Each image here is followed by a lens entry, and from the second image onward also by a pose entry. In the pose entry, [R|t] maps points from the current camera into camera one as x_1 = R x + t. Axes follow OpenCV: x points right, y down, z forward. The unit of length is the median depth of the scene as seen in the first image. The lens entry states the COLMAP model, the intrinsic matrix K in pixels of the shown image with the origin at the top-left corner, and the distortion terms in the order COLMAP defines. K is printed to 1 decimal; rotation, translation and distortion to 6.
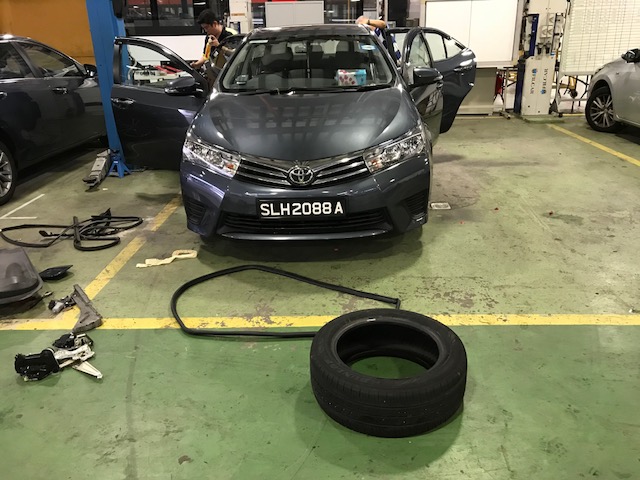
lens RADIAL K [[539.4, 0, 317.0], [0, 539.4, 212.1], [0, 0, 1]] dist [0.020275, -0.024722]
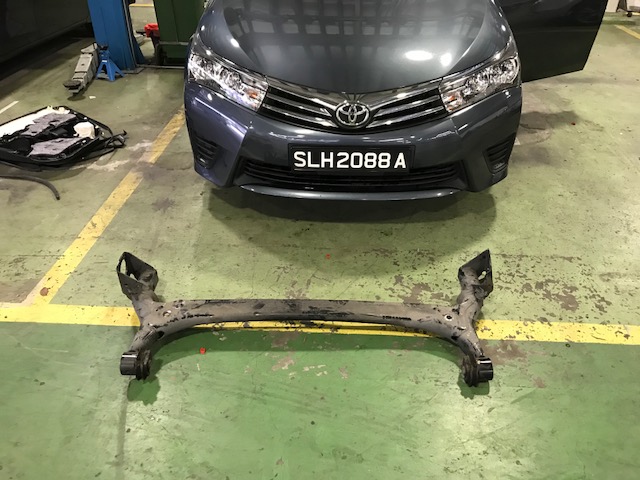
lens RADIAL K [[539.4, 0, 317.7], [0, 539.4, 227.5], [0, 0, 1]] dist [0.020275, -0.024722]
pose [[0.999311, 0.037123, -0.000504, -0.068146], [-0.036017, 0.972658, 0.229434, -0.083993], [0.009008, -0.229257, 0.973324, 0.259726]]
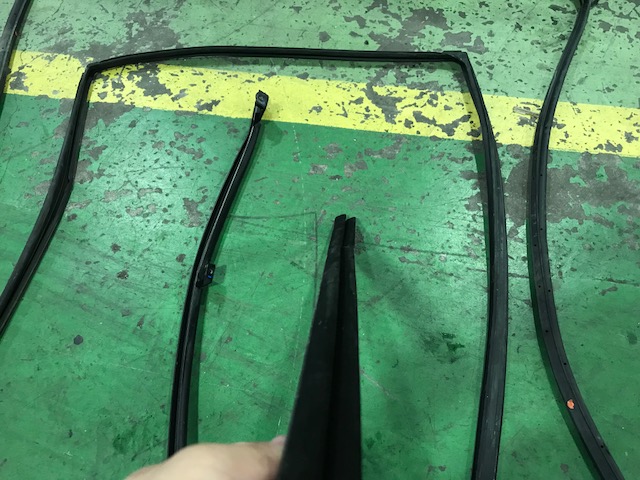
lens RADIAL K [[539.4, 0, 315.6], [0, 539.4, 238.9], [0, 0, 1]] dist [0.020275, -0.024722]
pose [[0.993566, 0.106390, -0.038823, 0.030939], [-0.056240, 0.761046, 0.646256, 0.045260], [0.098301, -0.639915, 0.762133, 0.596052]]
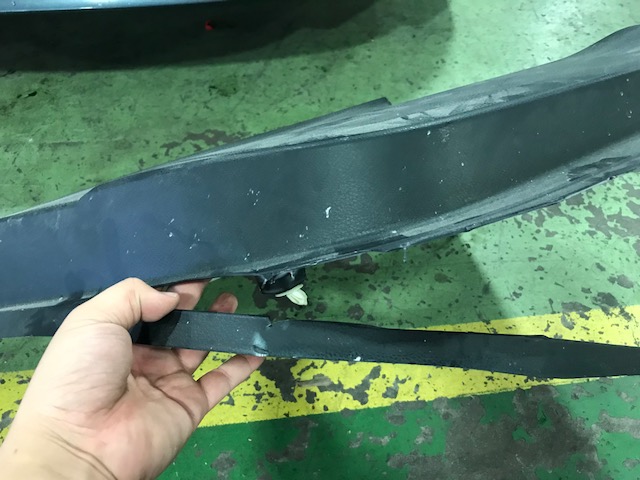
lens RADIAL K [[539.4, 0, 322.1], [0, 539.4, 236.4], [0, 0, 1]] dist [0.020275, -0.024722]
pose [[0.984037, -0.089852, 0.153614, 0.037163], [-0.004970, 0.848970, 0.528417, 0.002417], [-0.177893, -0.520745, 0.834972, 0.695247]]
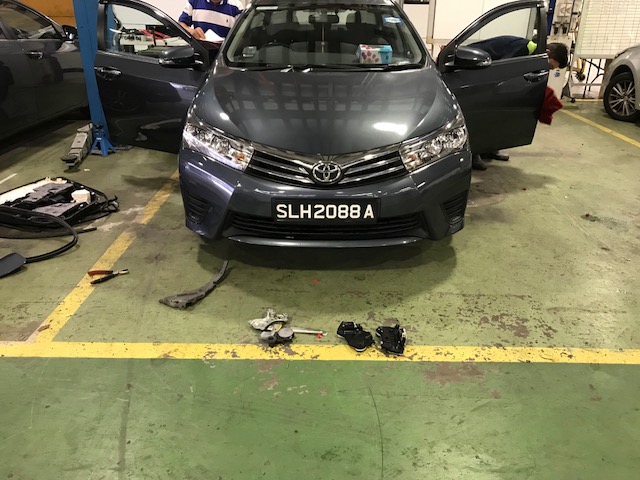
lens RADIAL K [[539.4, 0, 319.6], [0, 539.4, 217.0], [0, 0, 1]] dist [0.020275, -0.024722]
pose [[0.998868, 0.026910, 0.039236, -0.070083], [-0.029169, 0.997881, 0.058169, -0.046276], [-0.037588, -0.059247, 0.997535, 0.155601]]
